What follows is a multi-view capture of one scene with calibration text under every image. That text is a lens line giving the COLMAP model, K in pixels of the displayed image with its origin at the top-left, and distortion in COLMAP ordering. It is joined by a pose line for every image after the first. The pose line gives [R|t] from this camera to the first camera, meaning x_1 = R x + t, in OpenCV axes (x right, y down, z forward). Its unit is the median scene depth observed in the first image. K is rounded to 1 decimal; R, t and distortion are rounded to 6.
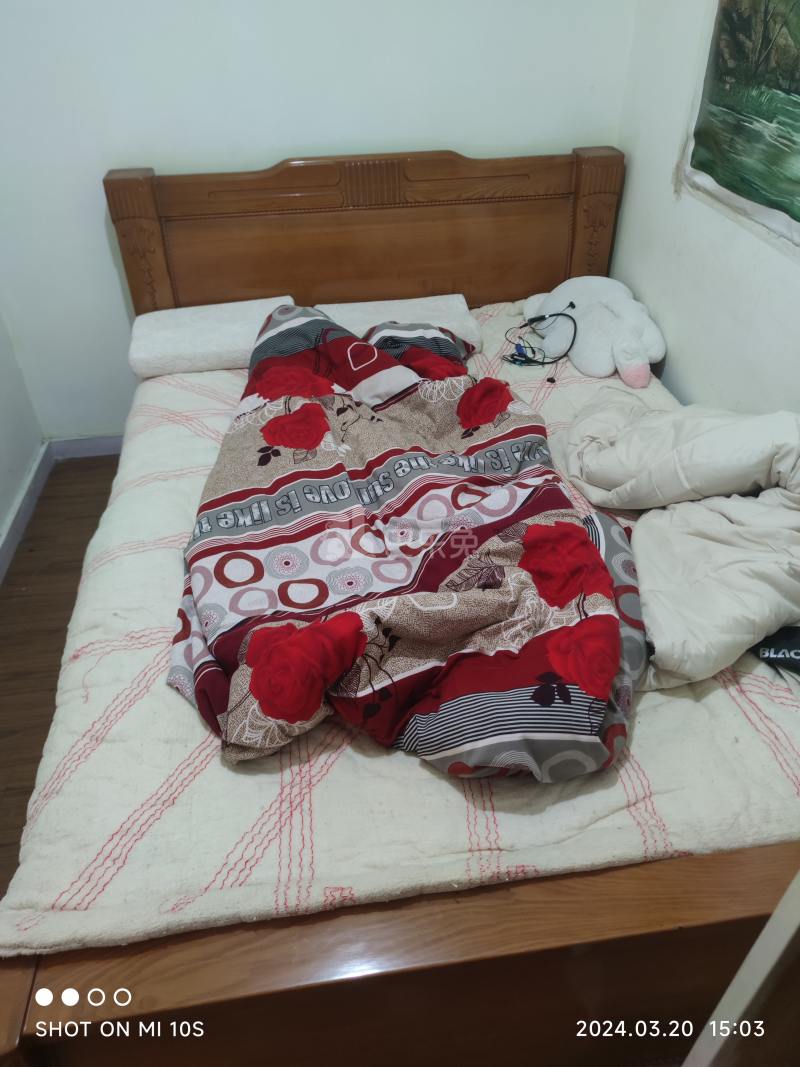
lens RADIAL K [[725.8, 0, 400.0], [0, 725.8, 533.5], [0, 0, 1]] dist [0.005432, -0.037980]
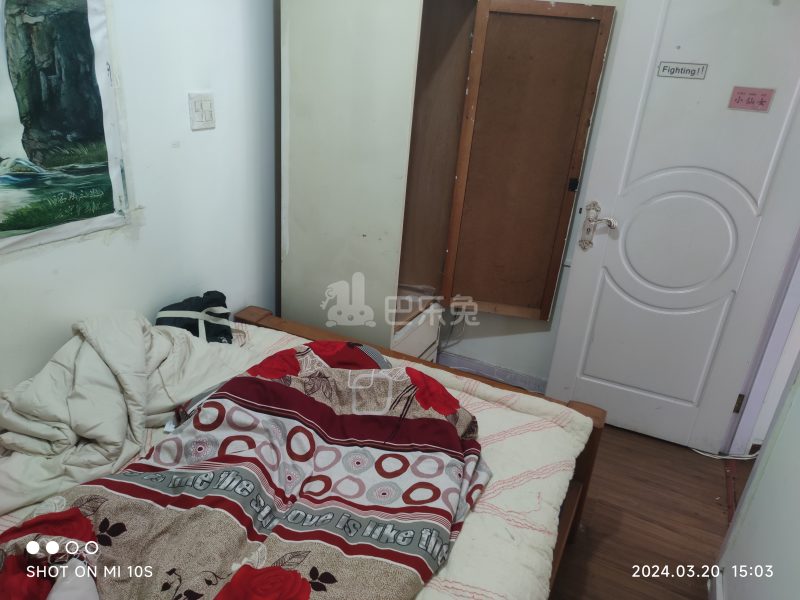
lens RADIAL K [[544.2, 0, 404.2], [0, 544.2, 296.4], [0, 0, 1]] dist [0.005432, -0.037980]
pose [[-0.819675, -0.269004, 0.505737, -0.525041], [0.300896, 0.549070, 0.779733, -0.808780], [-0.487437, 0.791302, -0.369117, 0.964202]]
